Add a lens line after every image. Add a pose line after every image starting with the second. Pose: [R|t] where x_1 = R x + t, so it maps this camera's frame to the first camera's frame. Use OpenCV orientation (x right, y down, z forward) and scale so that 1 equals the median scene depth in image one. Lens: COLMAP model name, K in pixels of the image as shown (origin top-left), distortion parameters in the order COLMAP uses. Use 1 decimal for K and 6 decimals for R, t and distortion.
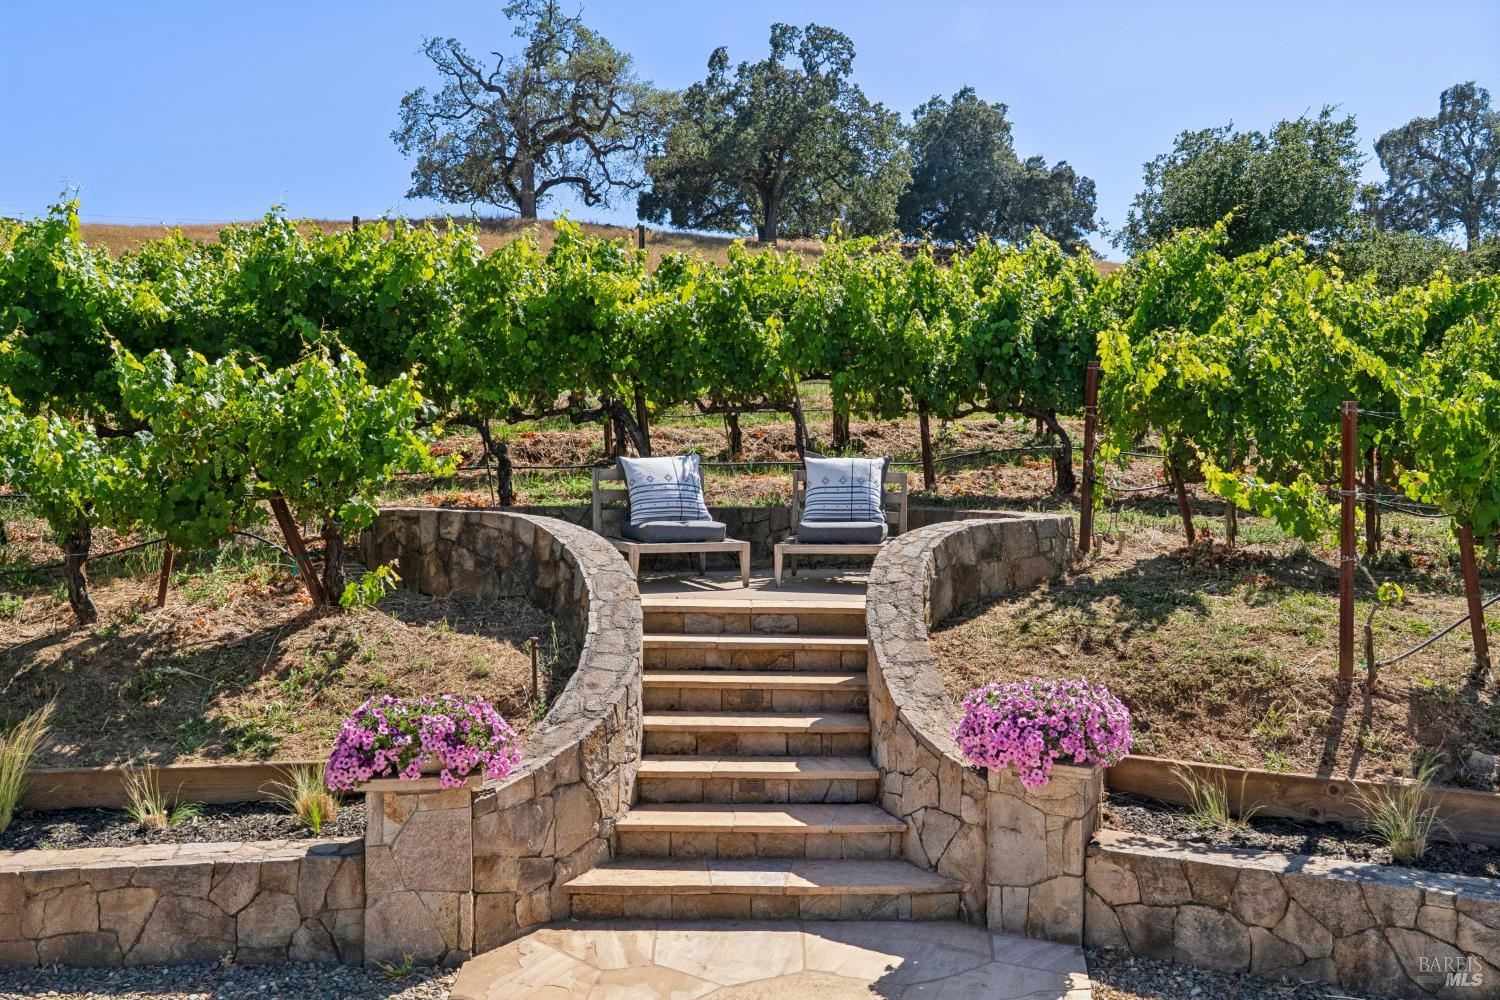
lens RADIAL K [[1184.4, 0, 750.0], [0, 1184.4, 500.0], [0, 0, 1]] dist [-0.004081, 0.006728]
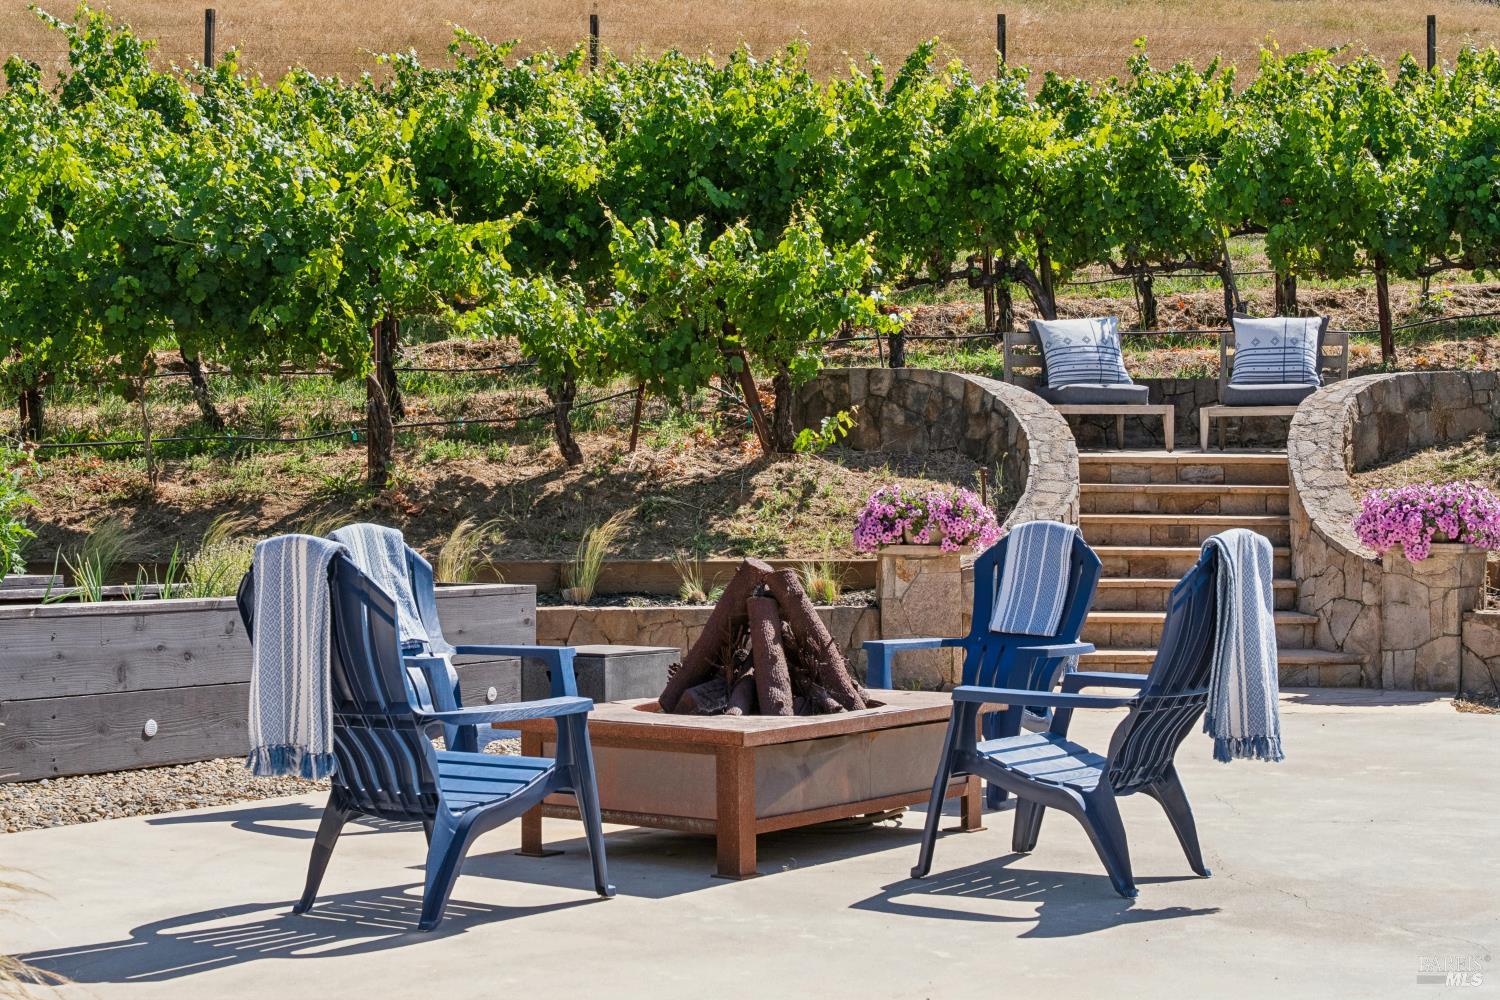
lens RADIAL K [[2448.2, 0, 750.0], [0, 2448.2, 500.0], [0, 0, 1]] dist [0.009406, 0.125605]
pose [[0.987392, -0.001958, -0.158283, -0.019104], [0.002637, 0.999988, 0.004078, 0.078294], [0.158273, -0.004444, 0.987385, -0.762711]]
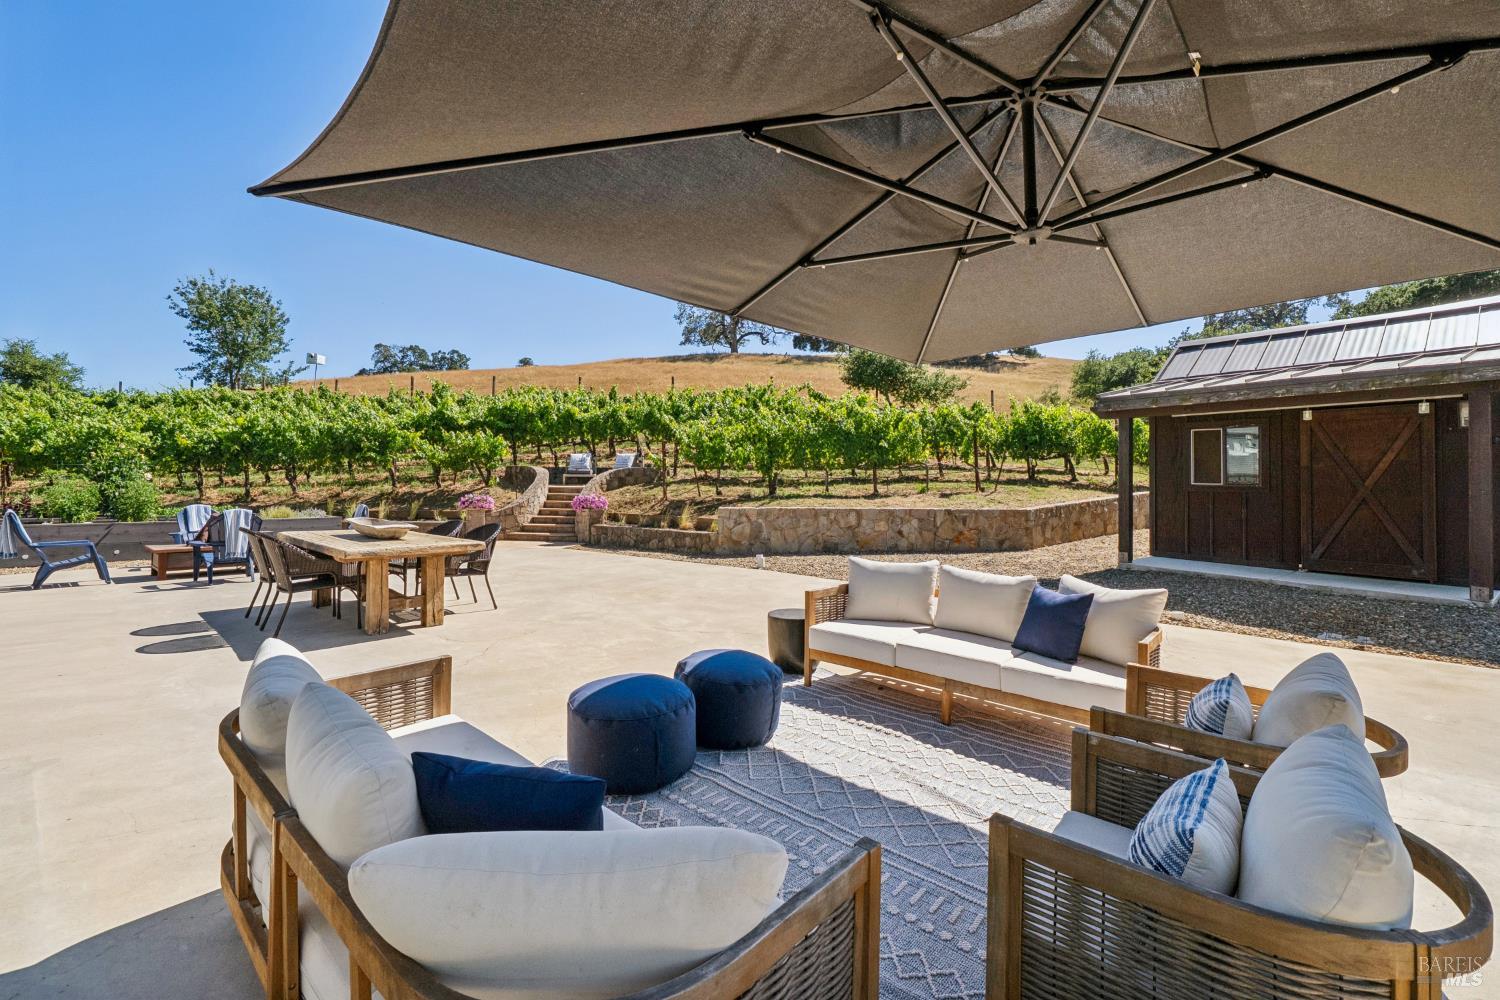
lens RADIAL K [[631.6, 0, 752.9], [0, 631.6, 488.4], [0, 0, 1]] dist [-0.000296, 0.000127]
pose [[0.975099, 0.002382, -0.221757, 0.767830], [-0.002882, 0.999994, -0.001931, 0.064893], [0.221751, 0.002522, 0.975100, -0.751877]]
